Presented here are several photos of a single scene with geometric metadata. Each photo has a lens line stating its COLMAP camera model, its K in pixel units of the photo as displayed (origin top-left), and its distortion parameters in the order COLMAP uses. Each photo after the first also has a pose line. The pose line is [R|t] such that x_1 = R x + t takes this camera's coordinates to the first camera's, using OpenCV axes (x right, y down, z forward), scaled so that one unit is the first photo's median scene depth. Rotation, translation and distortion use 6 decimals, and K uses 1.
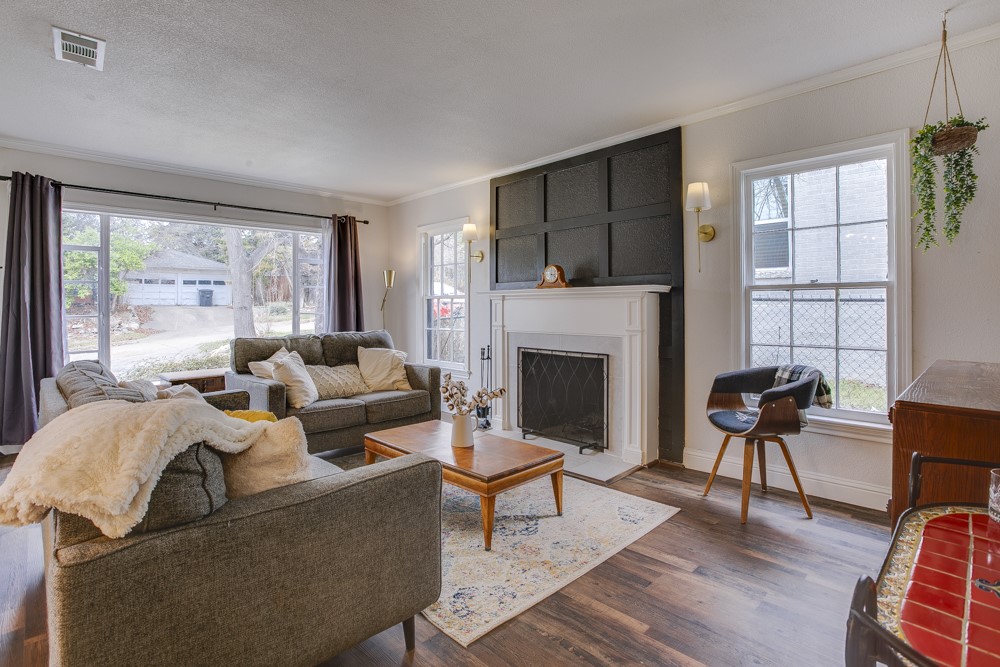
lens RADIAL K [[490.6, 0, 487.2], [0, 490.6, 305.3], [0, 0, 1]] dist [-0.027497, 0.000899]
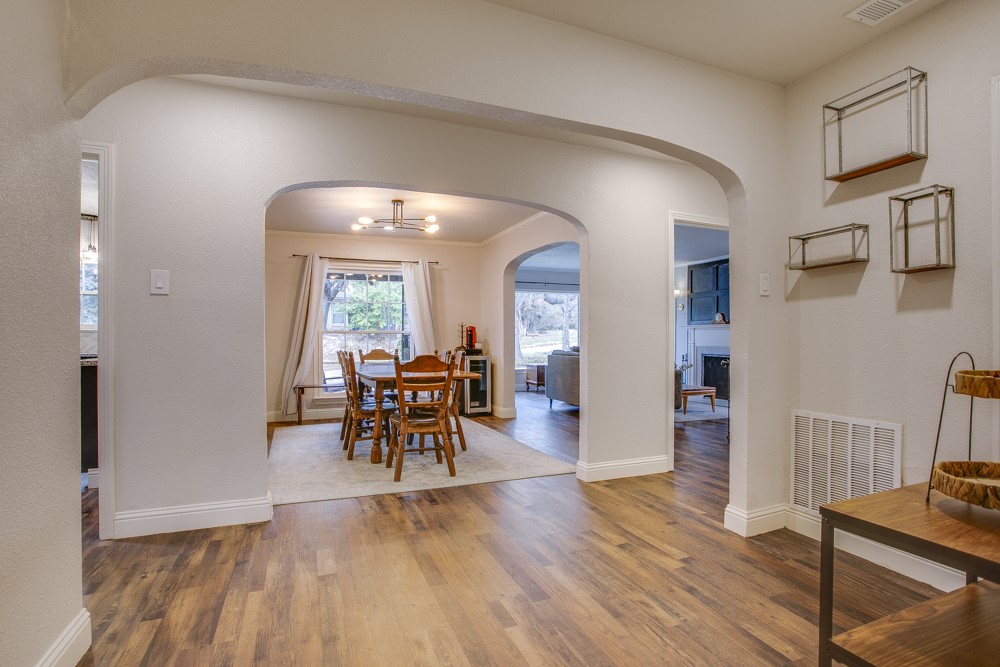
lens RADIAL K [[490.6, 0, 495.3], [0, 490.6, 337.2], [0, 0, 1]] dist [-0.027497, 0.000899]
pose [[0.928049, 0.002348, -0.372450, 0.024503], [0.000670, 0.999968, 0.007973, 0.002284], [0.372456, -0.007649, 0.928018, -1.248634]]
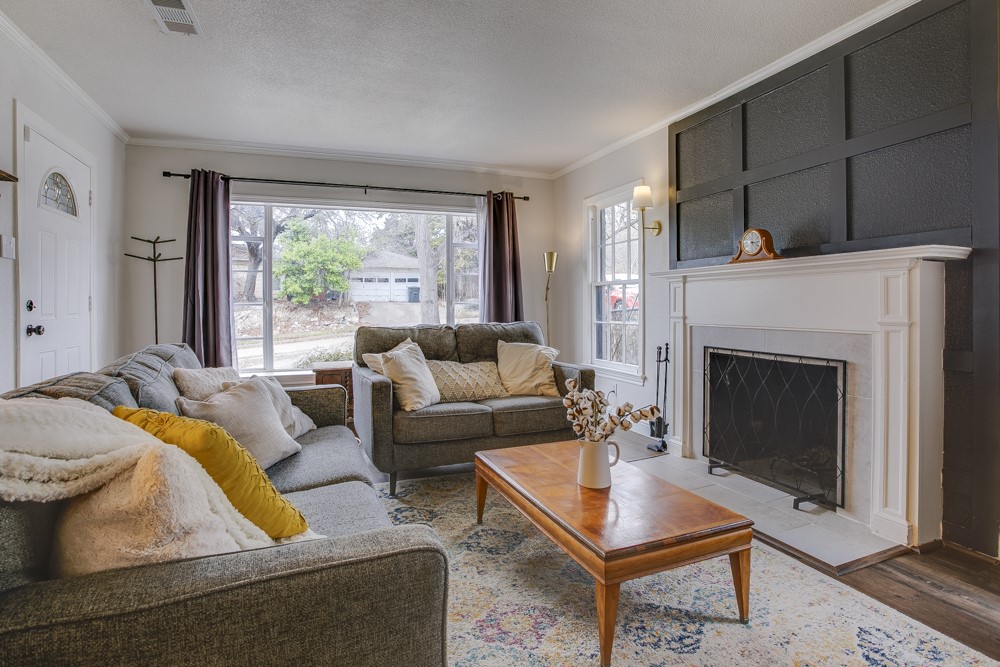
lens RADIAL K [[510.4, 0, 497.4], [0, 510.4, 305.9], [0, 0, 1]] dist [-0.049766, 0.020104]
pose [[0.928461, 0.000676, -0.371430, 0.061754], [0.001878, 0.999977, 0.006514, 0.021689], [0.371426, -0.006745, 0.928438, 0.206127]]
